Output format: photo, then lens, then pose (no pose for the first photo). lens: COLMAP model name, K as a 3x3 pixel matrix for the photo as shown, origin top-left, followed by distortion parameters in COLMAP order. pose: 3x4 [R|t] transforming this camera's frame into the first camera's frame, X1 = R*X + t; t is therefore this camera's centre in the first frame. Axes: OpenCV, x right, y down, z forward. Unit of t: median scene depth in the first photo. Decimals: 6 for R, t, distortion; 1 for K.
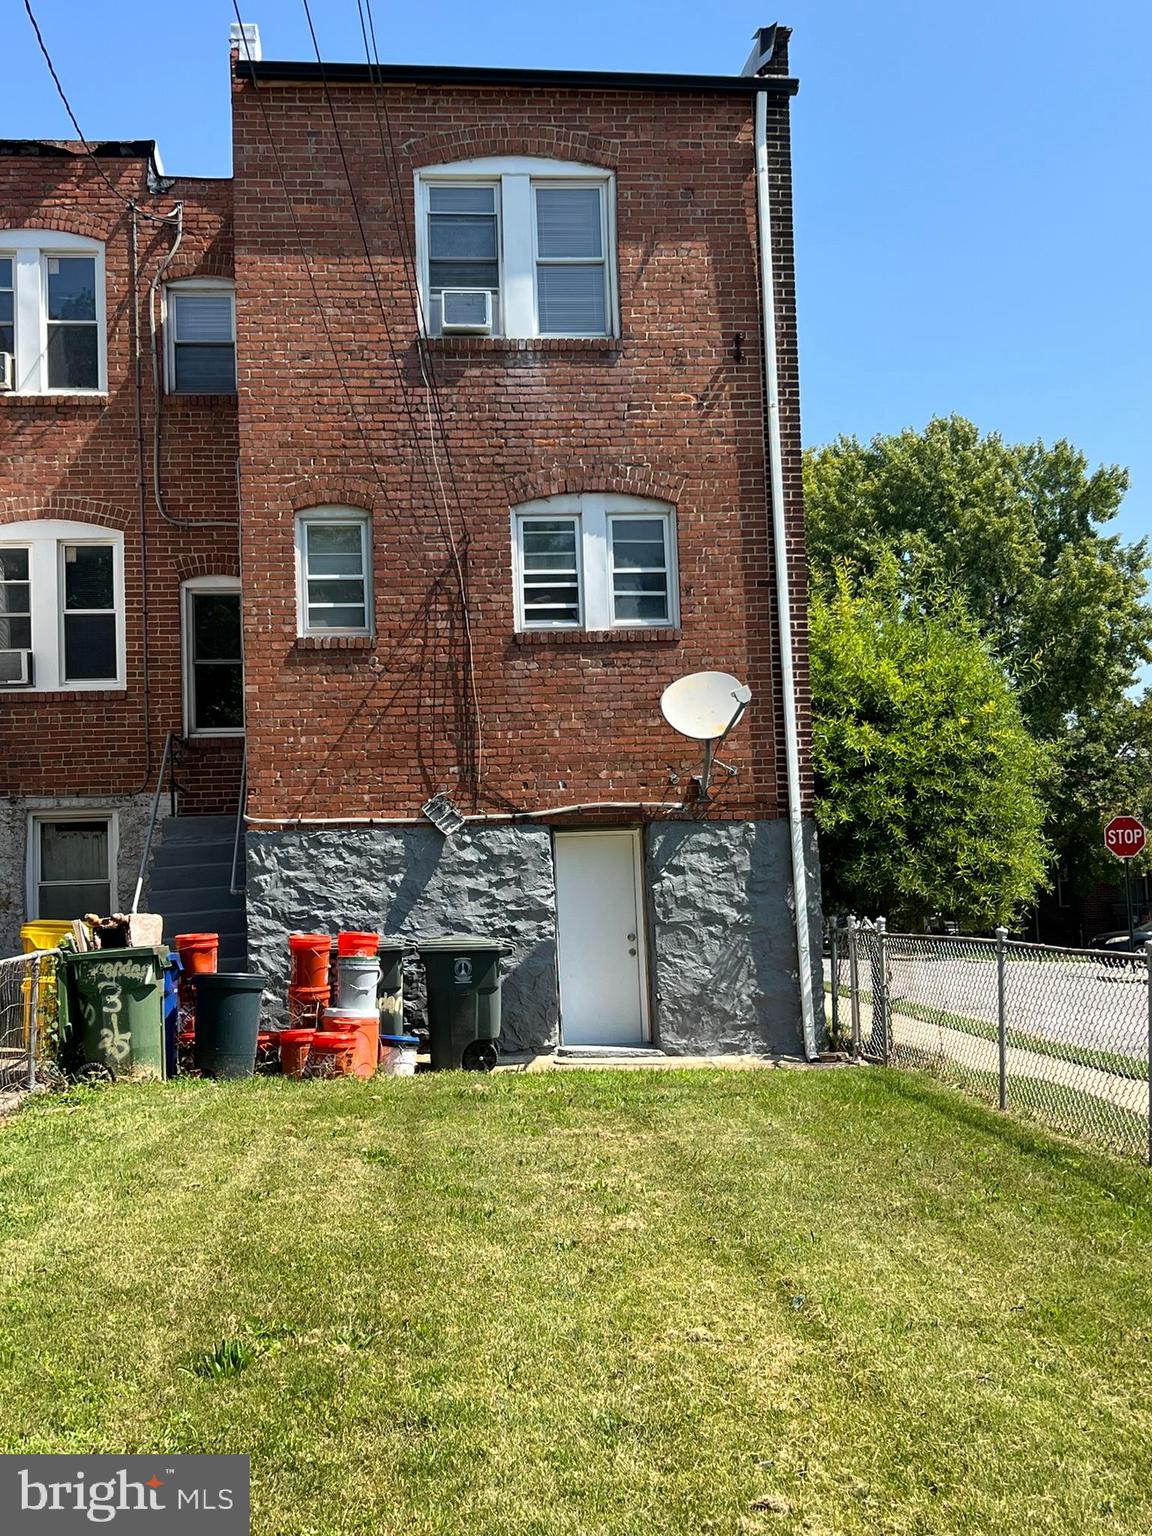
lens RADIAL K [[1736.6, 0, 573.9], [0, 1736.6, 767.8], [0, 0, 1]] dist [0.054854, 0.000000]
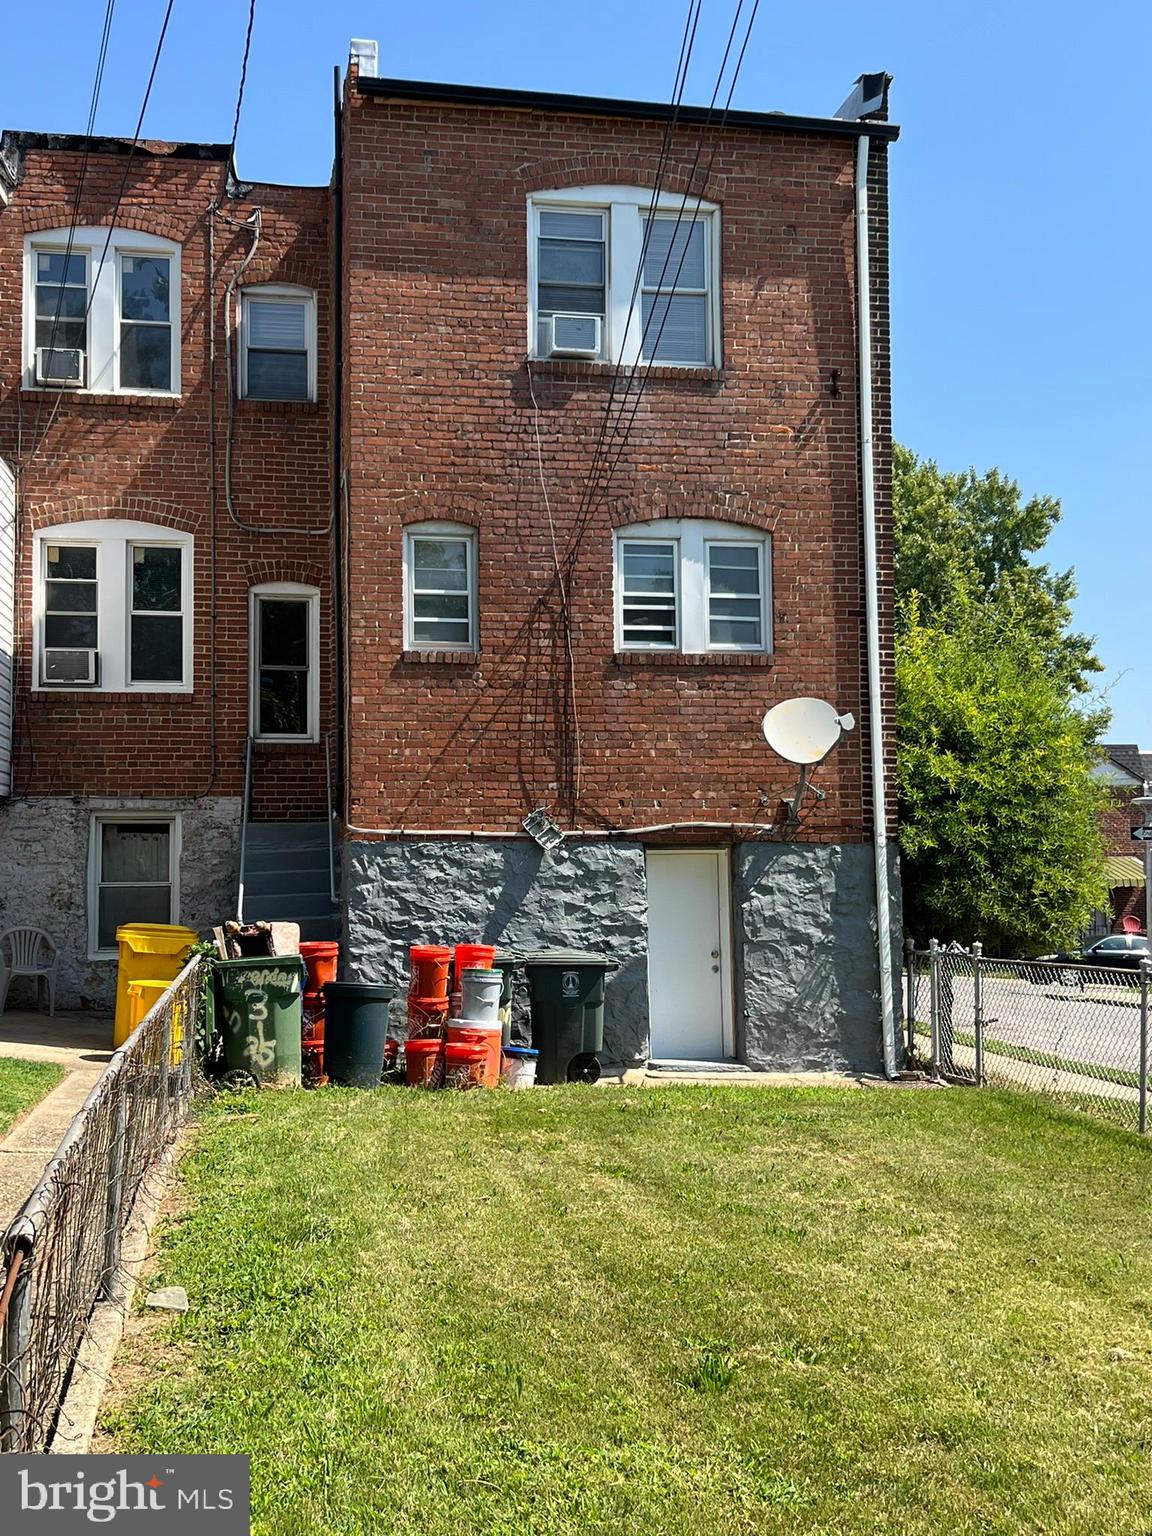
lens RADIAL K [[1736.6, 0, 579.4], [0, 1736.6, 770.3], [0, 0, 1]] dist [0.054854, 0.000000]
pose [[0.996703, 0.031195, 0.074904, -0.126904], [-0.031159, 0.999513, -0.001644, -0.006507], [-0.074919, -0.000695, 0.997189, -0.014453]]
